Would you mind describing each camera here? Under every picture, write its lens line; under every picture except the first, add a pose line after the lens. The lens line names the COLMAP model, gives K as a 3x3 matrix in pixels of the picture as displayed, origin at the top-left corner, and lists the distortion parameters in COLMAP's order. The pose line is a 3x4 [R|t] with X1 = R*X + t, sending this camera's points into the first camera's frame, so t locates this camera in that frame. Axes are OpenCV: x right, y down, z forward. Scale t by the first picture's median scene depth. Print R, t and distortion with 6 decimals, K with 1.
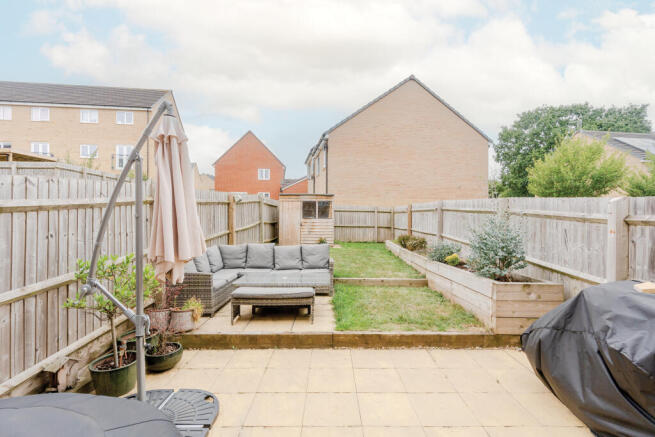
lens RADIAL K [[321.4, 0, 328.4], [0, 321.4, 217.3], [0, 0, 1]] dist [0.002709, 0.000726]
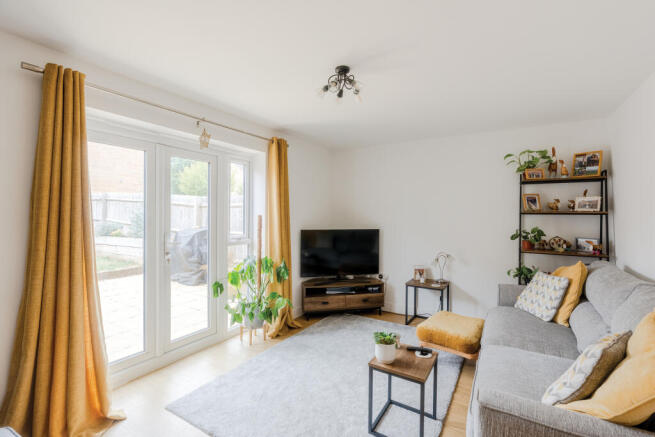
lens RADIAL K [[293.7, 0, 327.5], [0, 293.7, 218.5], [0, 0, 1]] dist [0.003408, 0.000622]
pose [[0.539419, -0.009546, 0.841984, -0.162917], [-0.011421, 0.999761, 0.018652, 0.020008], [-0.841960, -0.019678, 0.539181, -0.384218]]
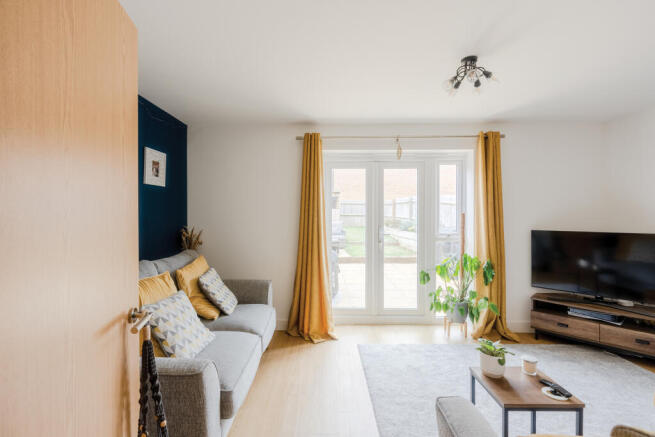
lens RADIAL K [[296.4, 0, 323.2], [0, 296.4, 216.5], [0, 0, 1]] dist [-0.000849, -0.000152]
pose [[0.999815, -0.002342, -0.019099, -0.059997], [0.002689, 0.999831, 0.018198, 0.021135], [0.019053, -0.018246, 0.999652, -0.504952]]
